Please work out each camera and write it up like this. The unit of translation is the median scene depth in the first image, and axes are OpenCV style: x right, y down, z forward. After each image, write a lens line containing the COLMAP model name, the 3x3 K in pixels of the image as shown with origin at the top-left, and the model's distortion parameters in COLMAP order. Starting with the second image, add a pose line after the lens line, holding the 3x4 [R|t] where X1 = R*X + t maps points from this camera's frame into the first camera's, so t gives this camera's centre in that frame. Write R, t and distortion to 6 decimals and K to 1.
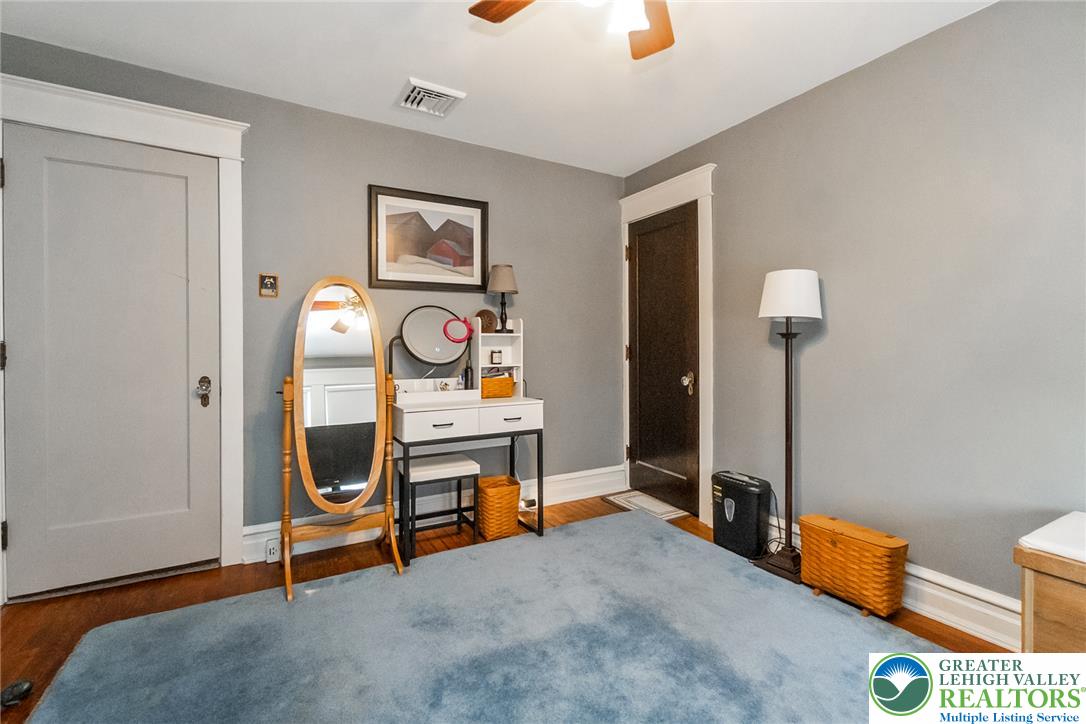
lens RADIAL K [[475.1, 0, 541.1], [0, 475.1, 348.9], [0, 0, 1]] dist [-0.000810, -0.000005]
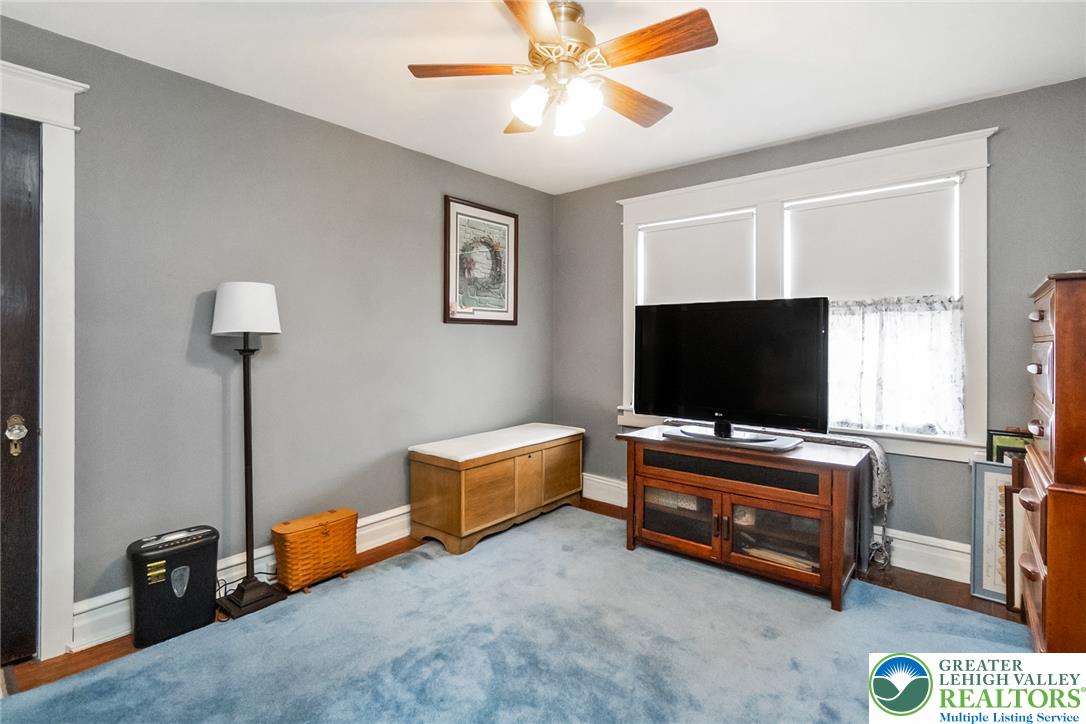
lens RADIAL K [[533.8, 0, 544.0], [0, 533.8, 326.2], [0, 0, 1]] dist [-0.003106, -0.001319]
pose [[-0.353733, 0.010333, 0.935289, -0.668923], [0.001754, 0.999945, -0.010384, -0.066745], [-0.935345, -0.002033, -0.353731, 0.826743]]
